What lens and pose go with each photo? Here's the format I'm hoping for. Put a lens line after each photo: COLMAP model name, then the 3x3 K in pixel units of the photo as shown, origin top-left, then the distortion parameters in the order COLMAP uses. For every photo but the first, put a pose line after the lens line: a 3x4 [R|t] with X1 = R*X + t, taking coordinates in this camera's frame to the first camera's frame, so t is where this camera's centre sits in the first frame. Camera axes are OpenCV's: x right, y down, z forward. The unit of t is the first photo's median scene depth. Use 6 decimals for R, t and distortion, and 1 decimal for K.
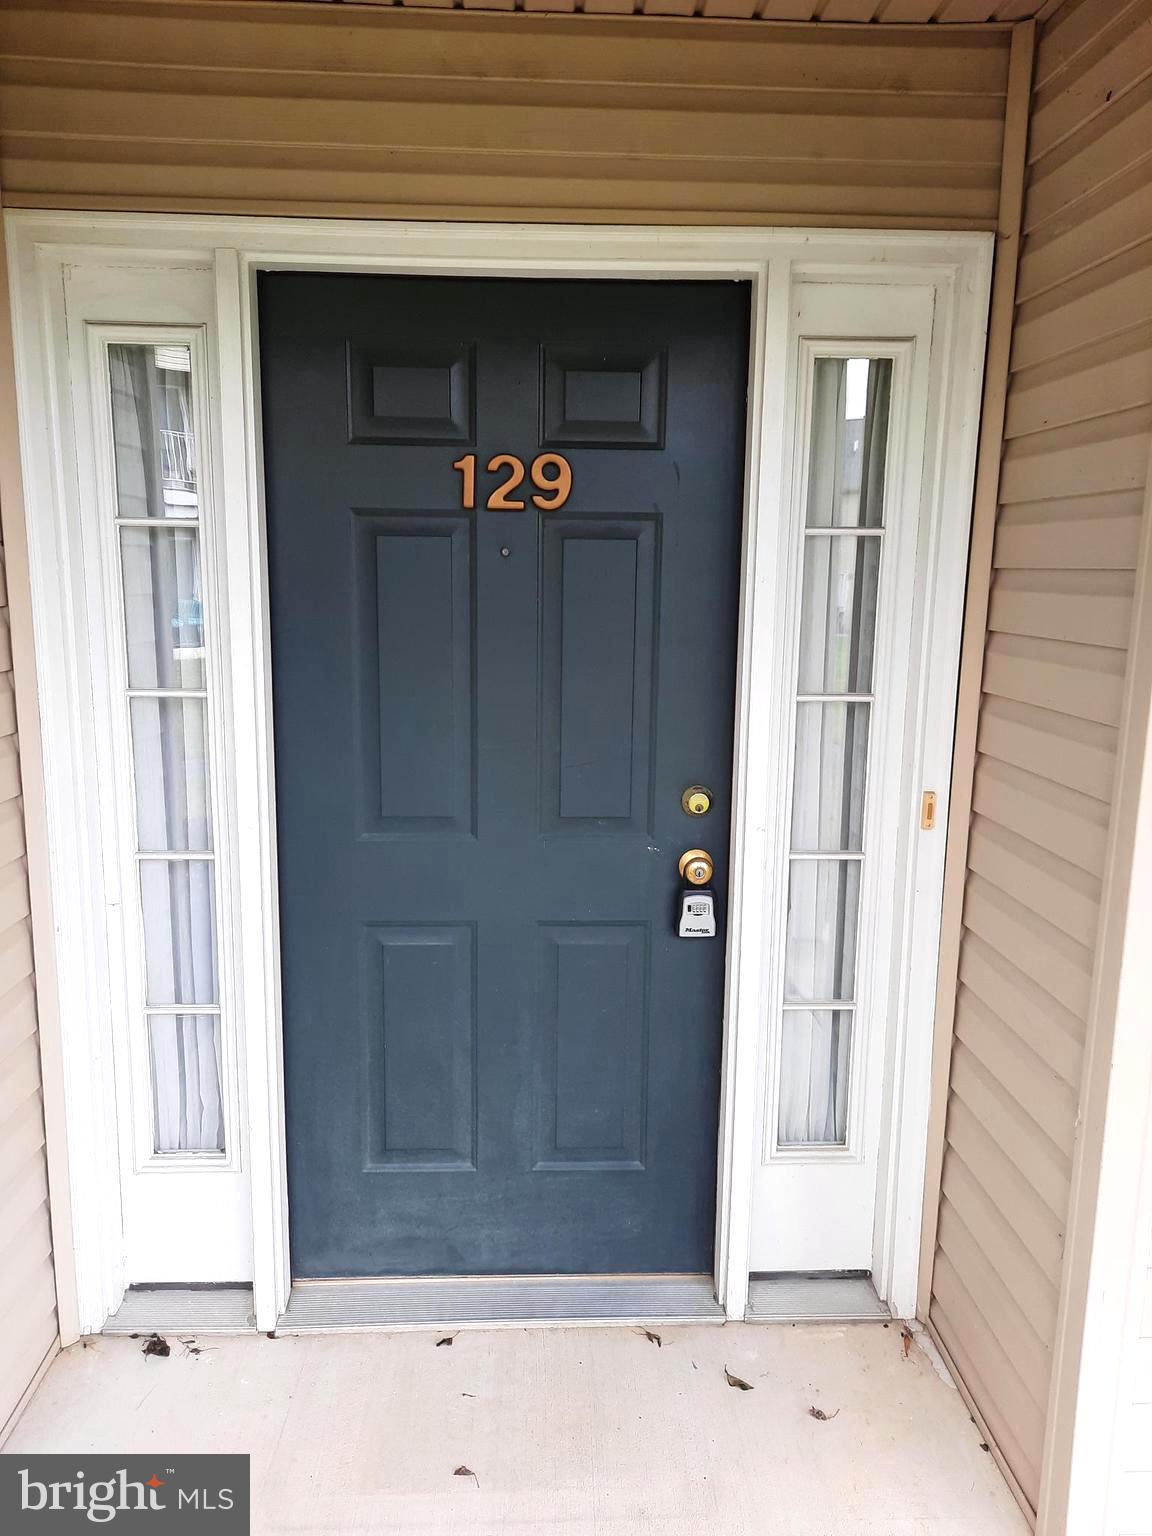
lens RADIAL K [[1125.6, 0, 574.0], [0, 1125.6, 767.7], [0, 0, 1]] dist [0.011315, 0.001542]
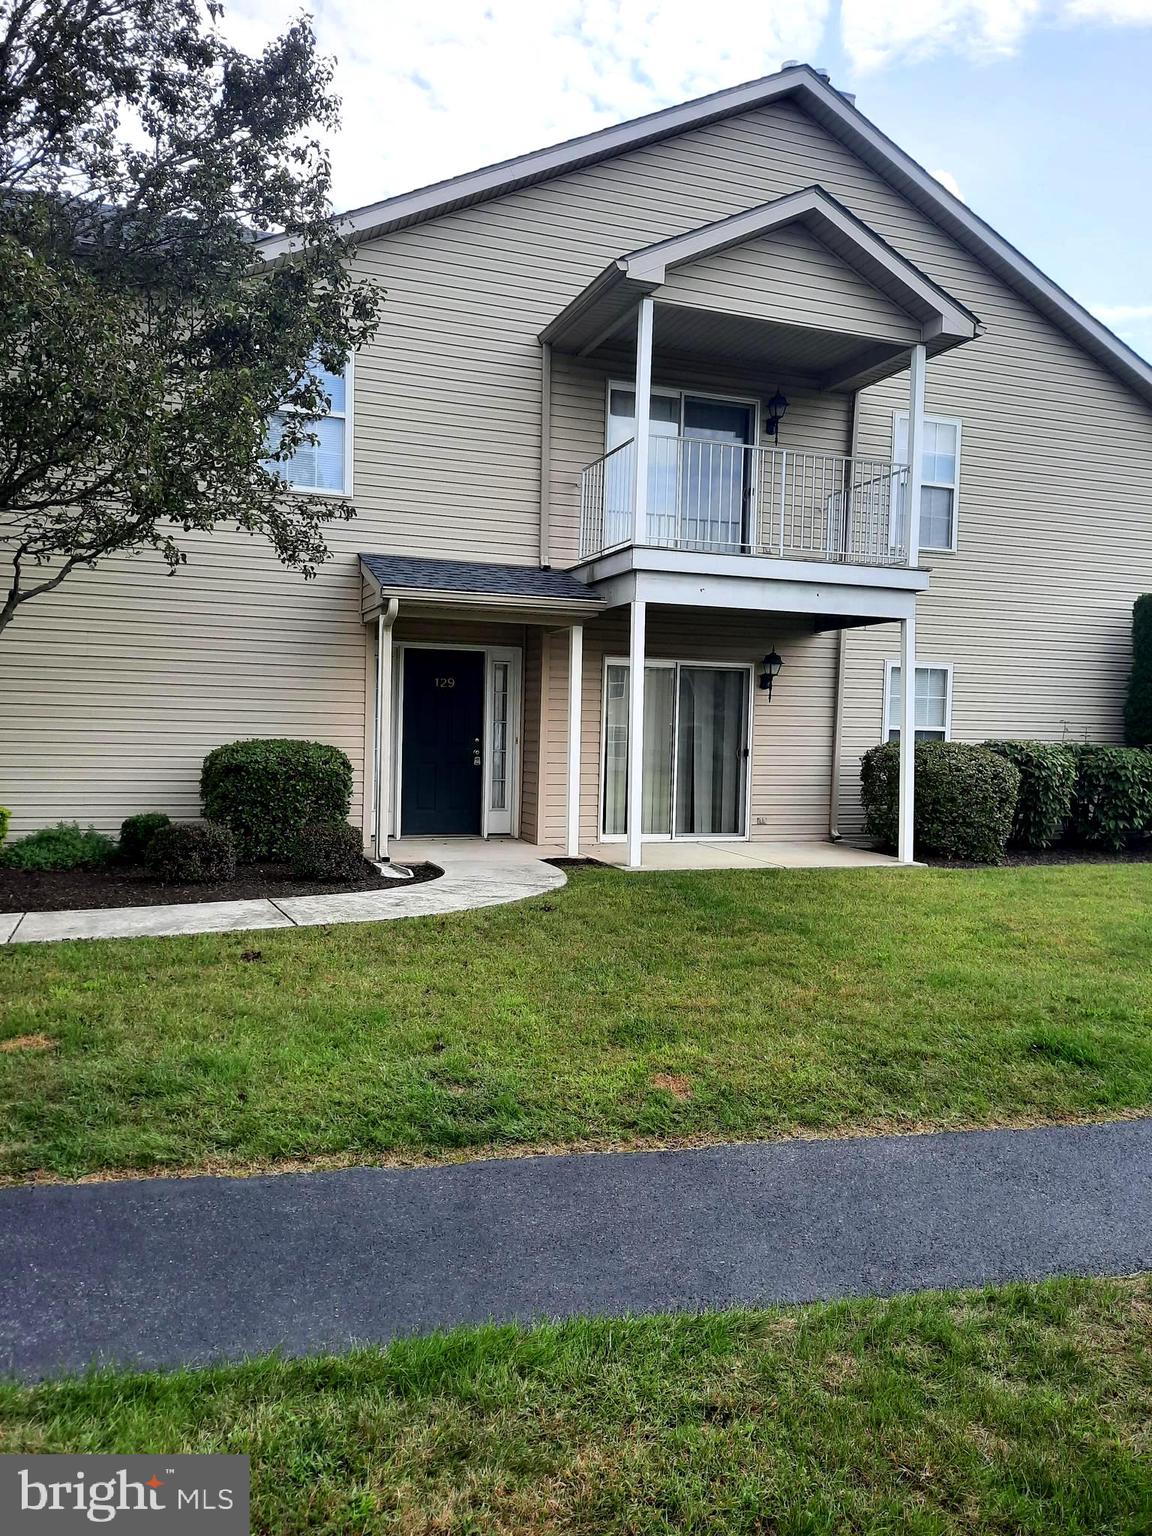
lens RADIAL K [[1125.6, 0, 576.4], [0, 1125.6, 767.9], [0, 0, 1]] dist [0.011315, 0.001542]
pose [[0.952780, -0.006576, 0.303591, -1.108042], [0.043313, 0.992486, -0.114436, 0.820845], [-0.300557, 0.122182, 0.945906, -4.388264]]
